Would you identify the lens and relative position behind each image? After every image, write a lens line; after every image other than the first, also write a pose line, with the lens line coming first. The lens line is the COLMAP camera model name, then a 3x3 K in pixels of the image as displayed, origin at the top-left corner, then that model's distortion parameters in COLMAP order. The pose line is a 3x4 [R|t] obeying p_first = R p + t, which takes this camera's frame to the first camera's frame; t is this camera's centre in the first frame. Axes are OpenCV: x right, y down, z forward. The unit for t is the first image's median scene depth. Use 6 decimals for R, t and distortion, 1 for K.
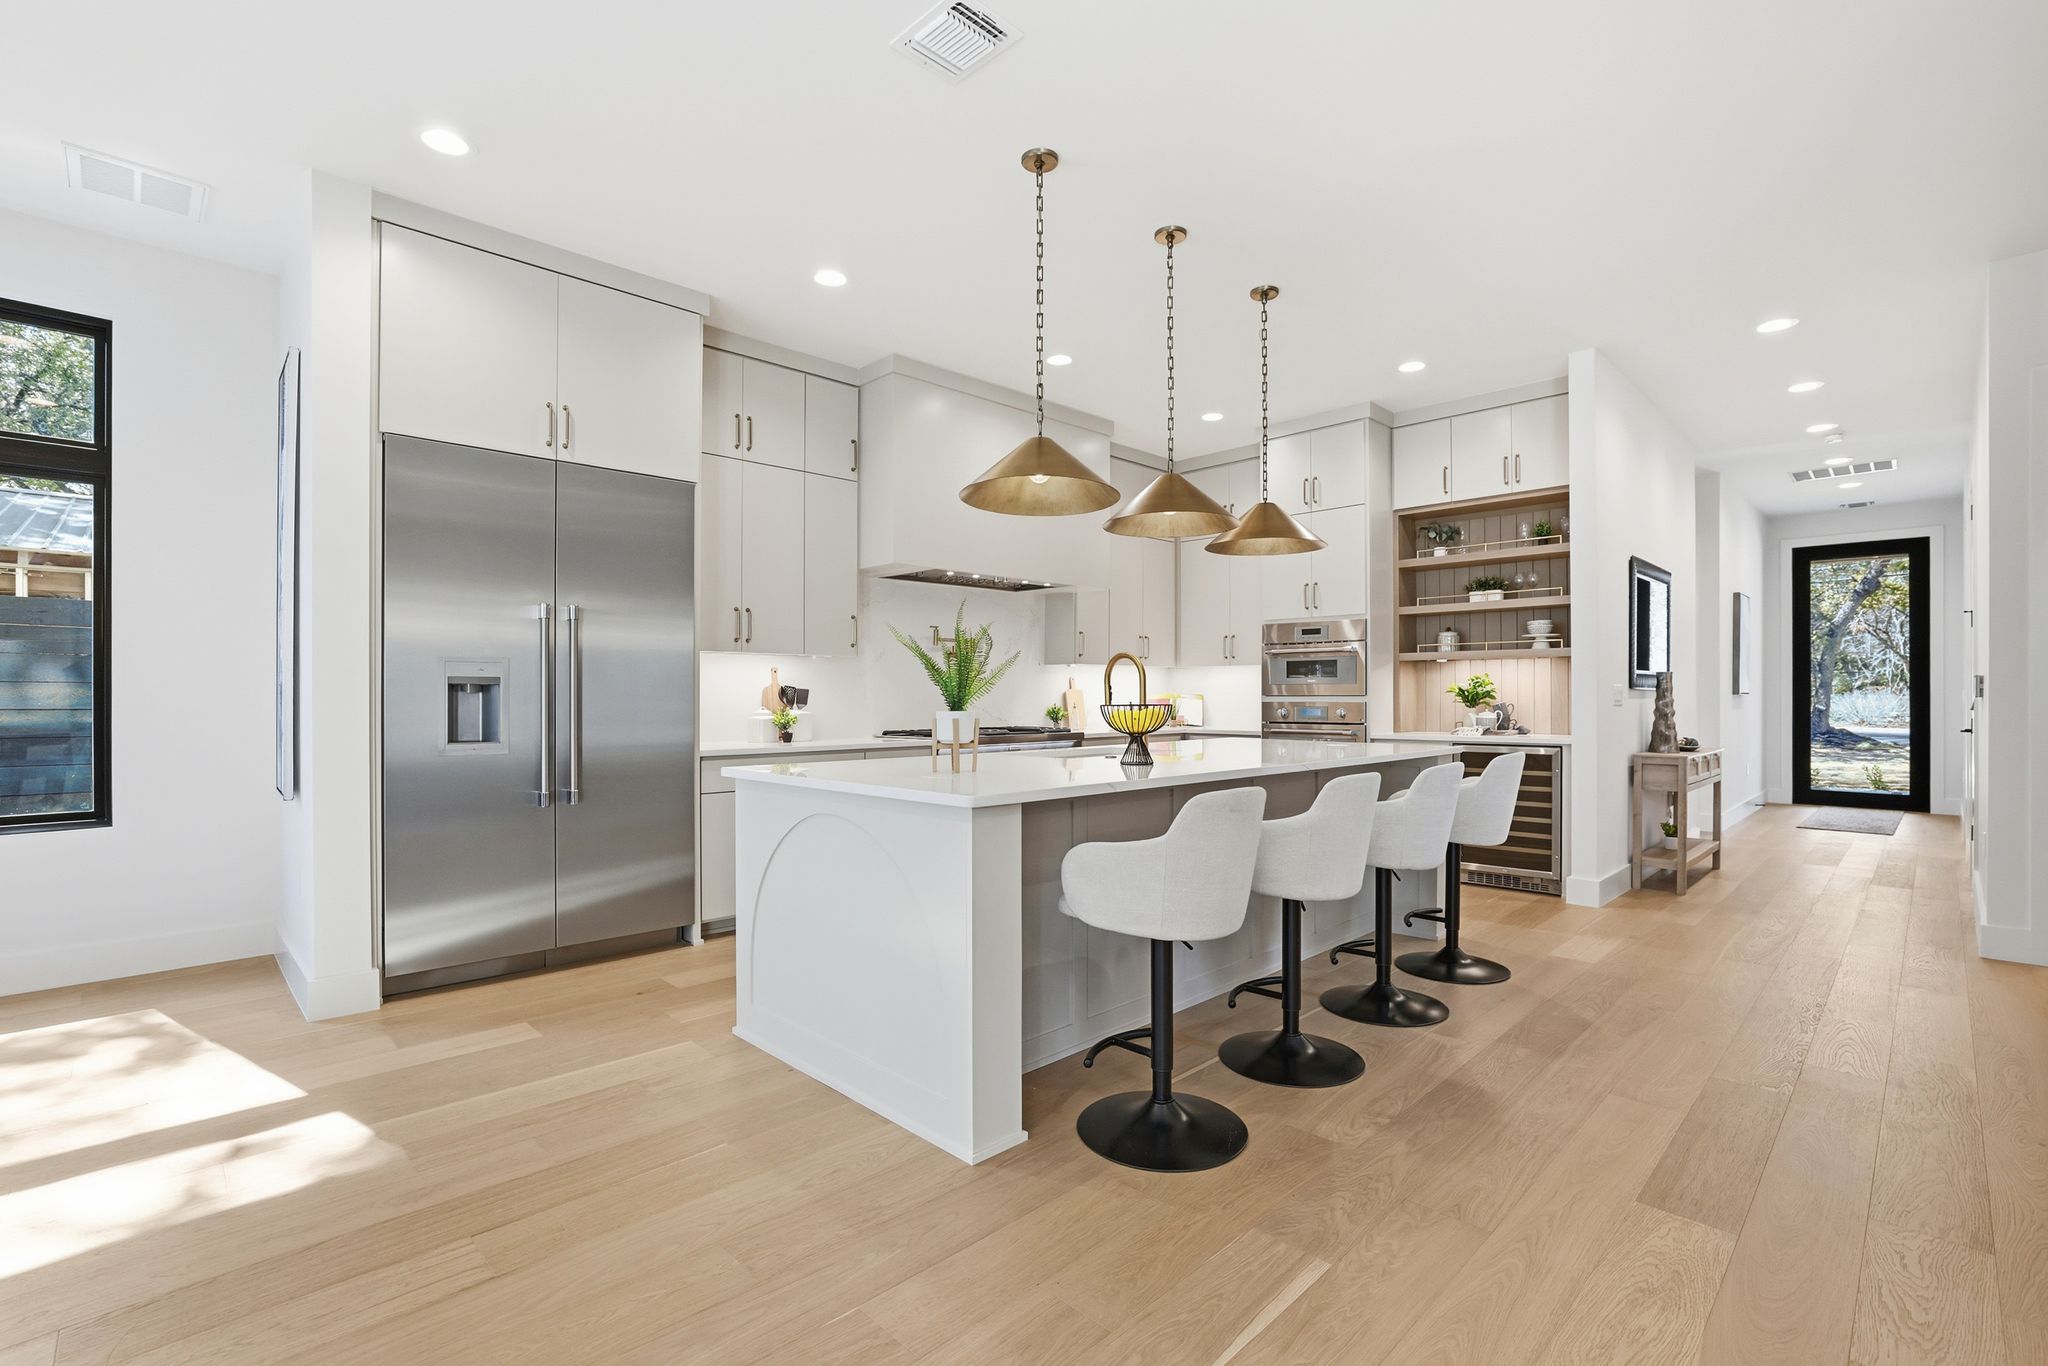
lens RADIAL K [[894.8, 0, 1027.2], [0, 894.8, 689.7], [0, 0, 1]] dist [-0.026703, 0.005459]
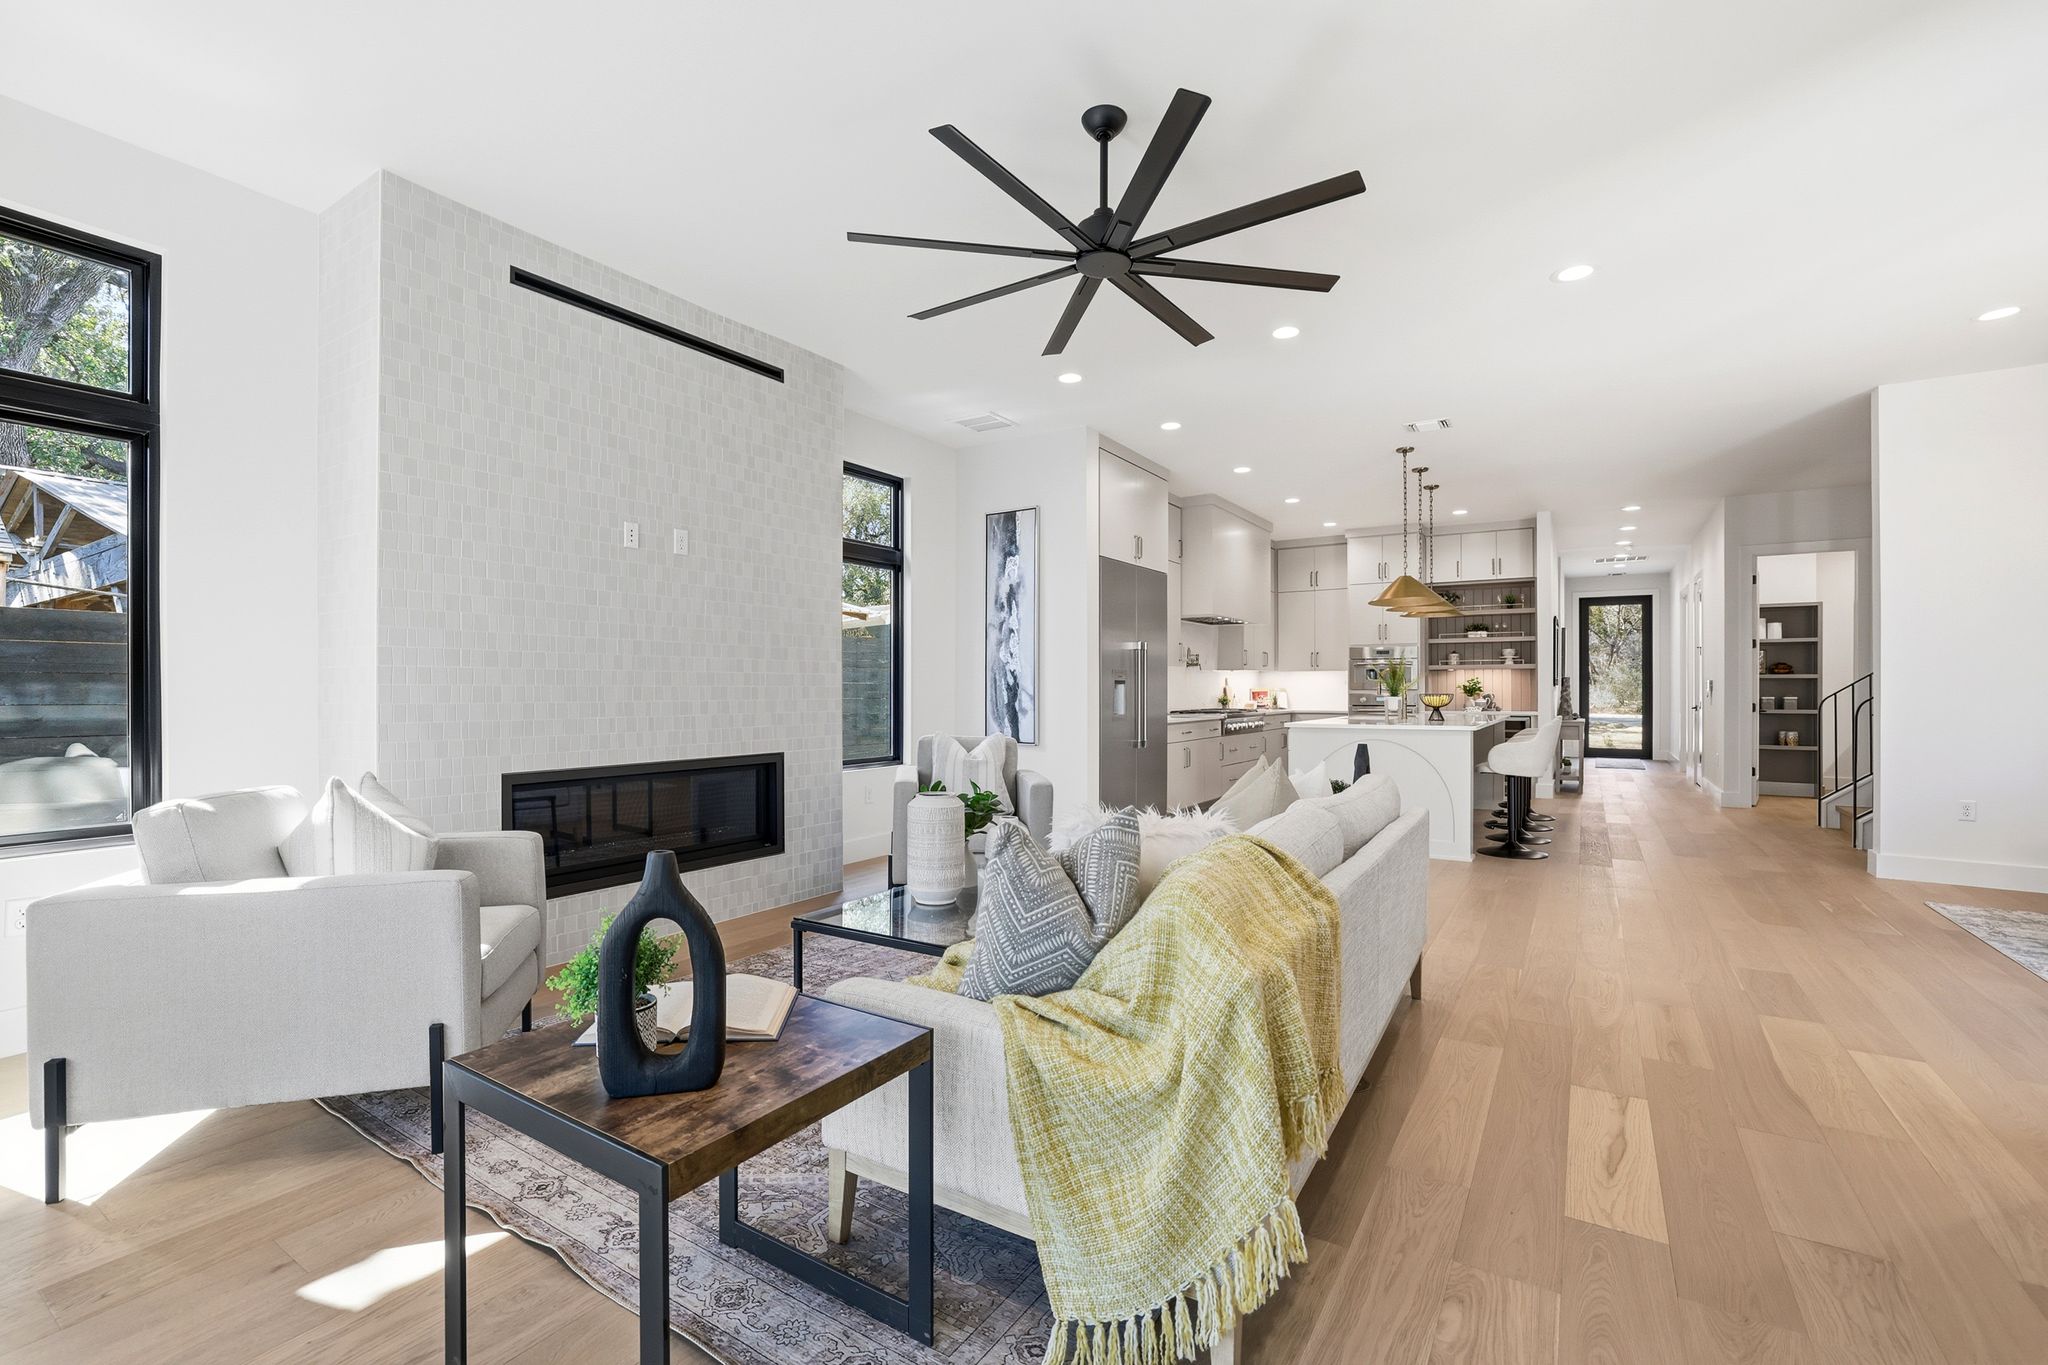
lens RADIAL K [[894.8, 0, 1012.4], [0, 894.8, 686.8], [0, 0, 1]] dist [-0.026703, 0.005459]
pose [[0.972875, 0.000518, 0.231329, -0.989726], [-0.001212, 0.999995, 0.002860, -0.004107], [-0.231327, -0.003063, 0.972871, -0.645178]]
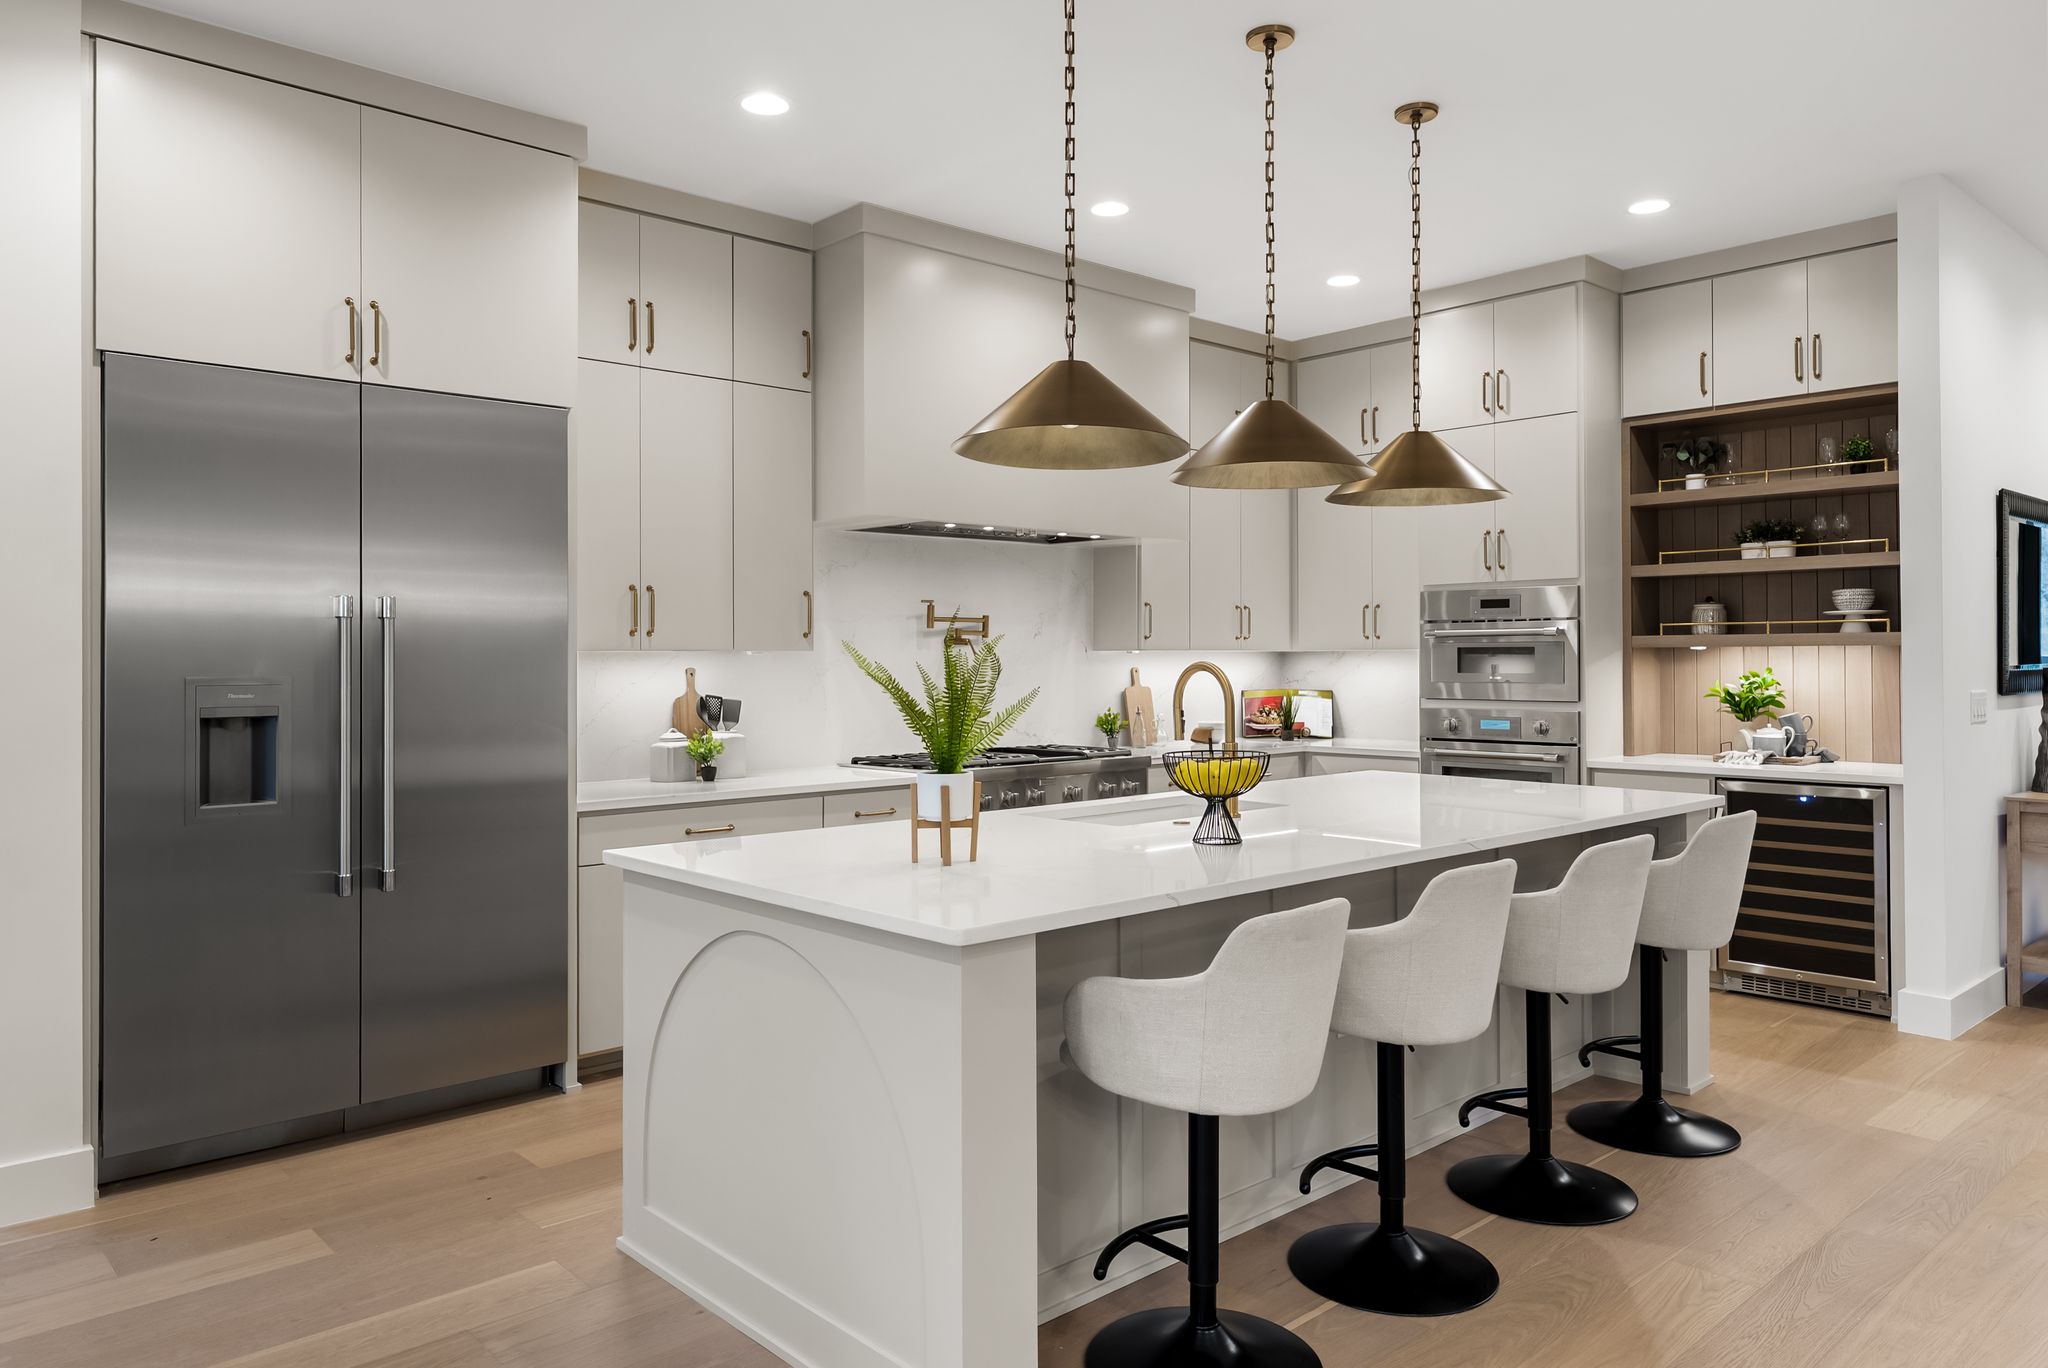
lens RADIAL K [[1339.6, 0, 1040.1], [0, 1339.6, 633.4], [0, 0, 1]] dist [0.020545, -0.010541]
pose [[0.999481, -0.004393, -0.031908, 0.015842], [0.004180, 0.999969, -0.006744, -0.048224], [0.031936, 0.006607, 0.999468, -0.007522]]
